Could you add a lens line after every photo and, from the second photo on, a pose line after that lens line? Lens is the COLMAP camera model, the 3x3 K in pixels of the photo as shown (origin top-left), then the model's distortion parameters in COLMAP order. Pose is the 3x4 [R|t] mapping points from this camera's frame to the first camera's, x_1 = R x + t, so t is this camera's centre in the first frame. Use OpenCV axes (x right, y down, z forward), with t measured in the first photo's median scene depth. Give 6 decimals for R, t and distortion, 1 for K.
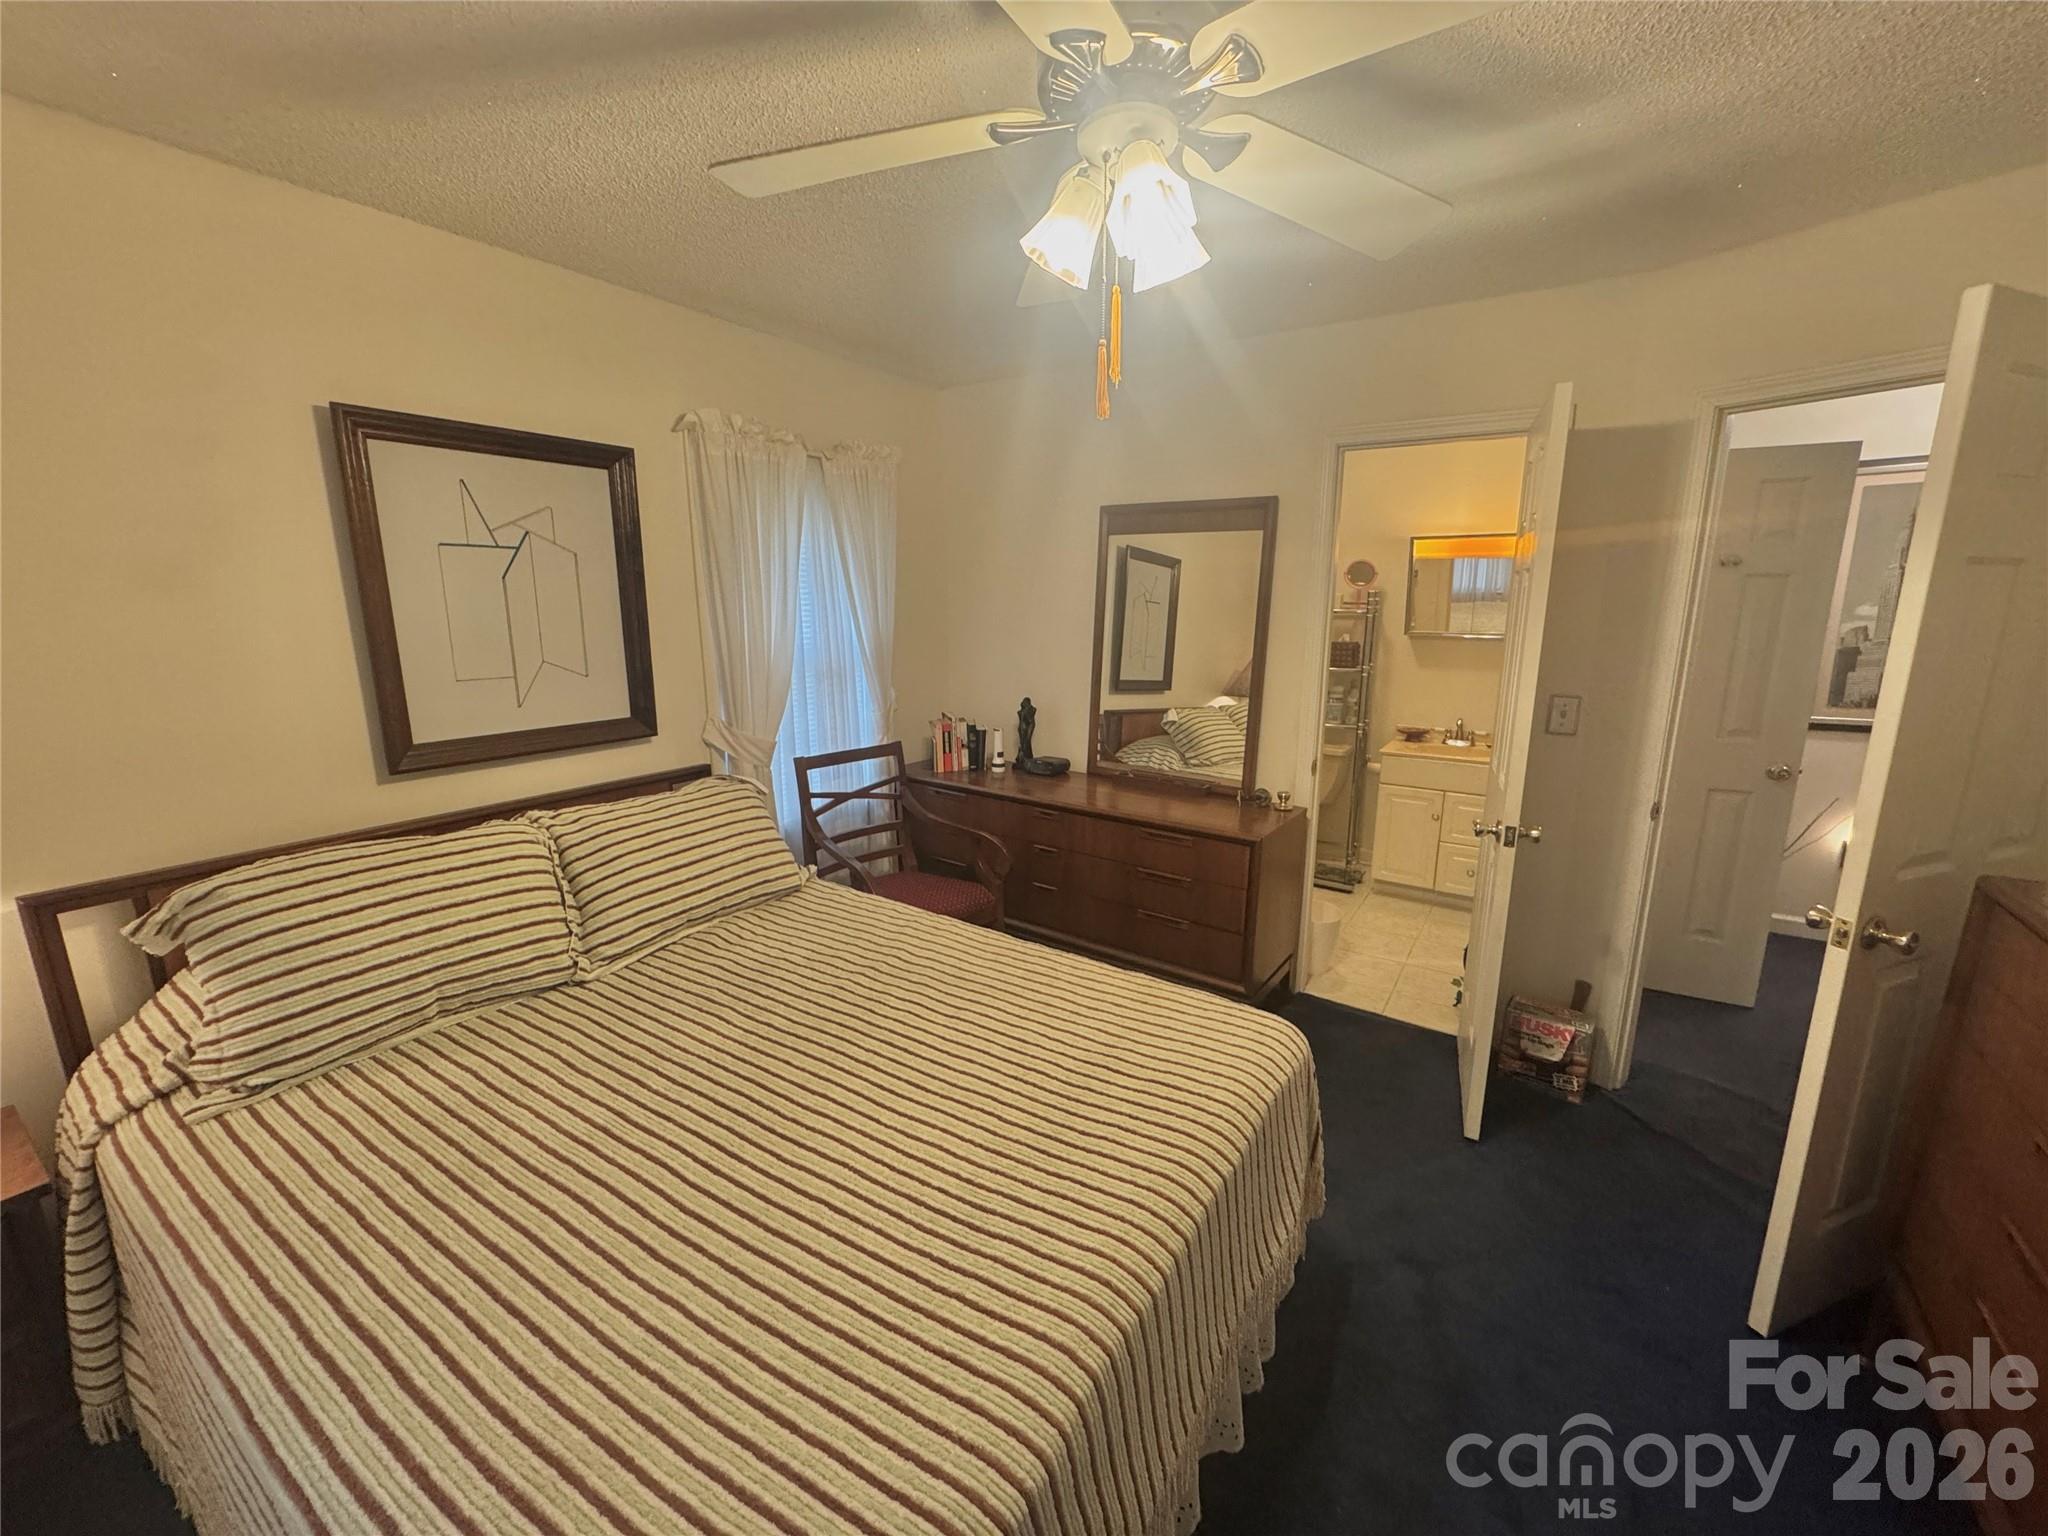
lens RADIAL K [[833.4, 0, 1024.0], [0, 833.4, 768.0], [0, 0, 1]] dist [-0.000682, -0.000079]
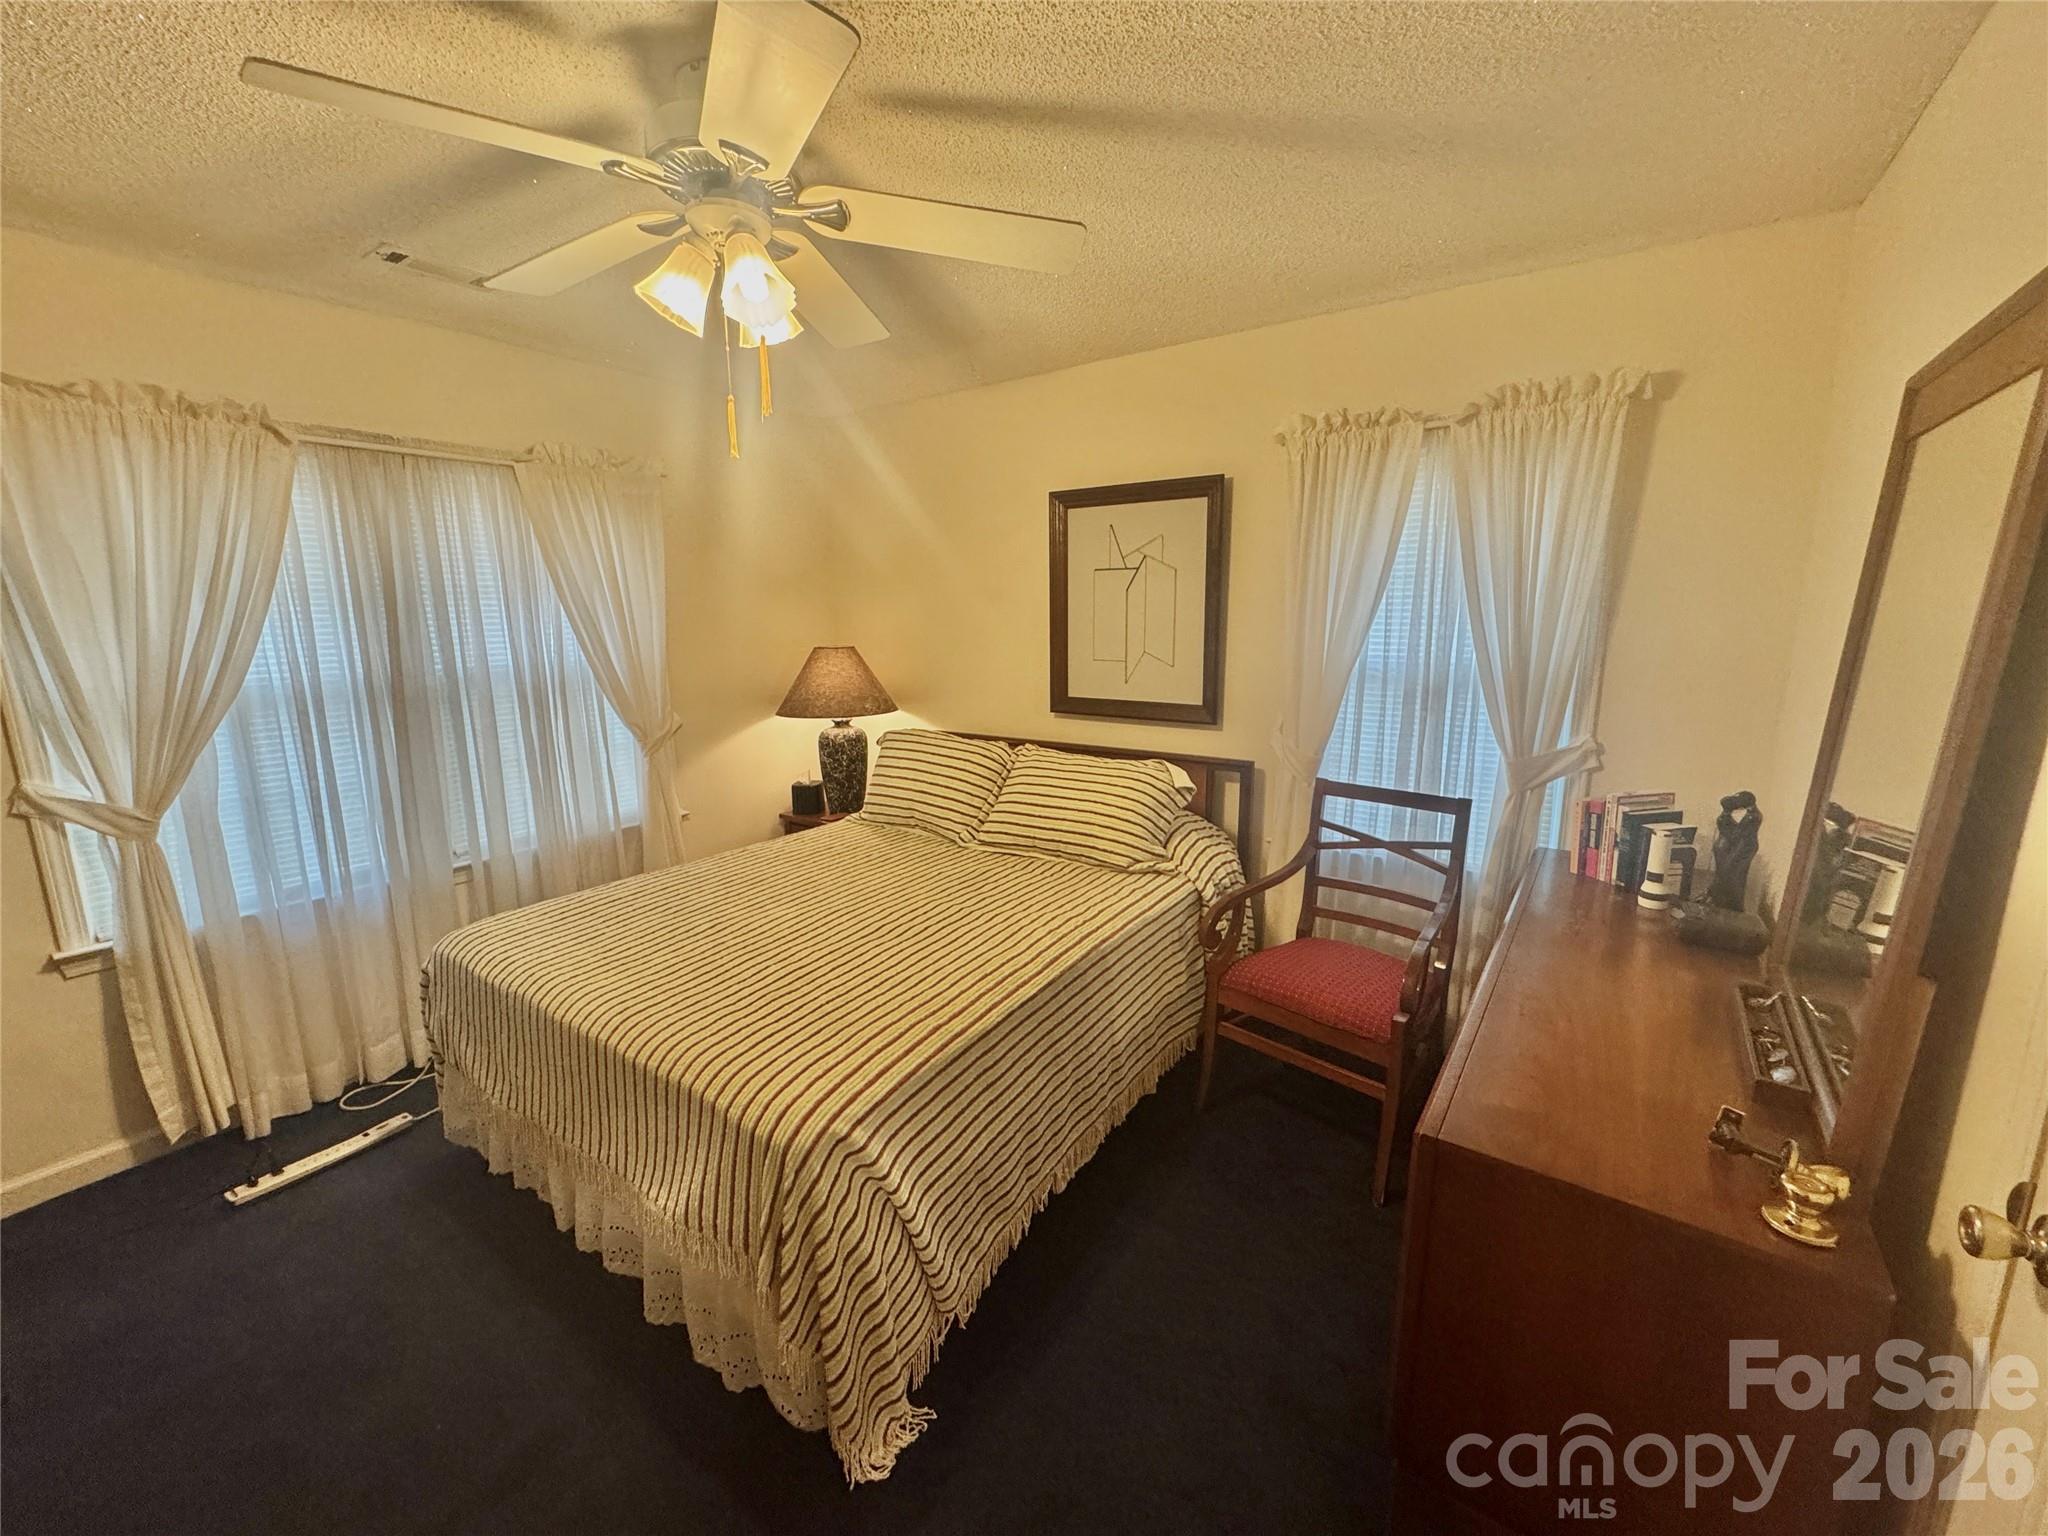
lens RADIAL K [[819.7, 0, 1024.0], [0, 819.7, 768.0], [0, 0, 1]] dist [0.000651, 0.000020]
pose [[-0.026082, 0.188045, -0.981814, 0.734040], [-0.198004, 0.961718, 0.189456, -0.155032], [0.979854, 0.199344, 0.012150, 0.805381]]
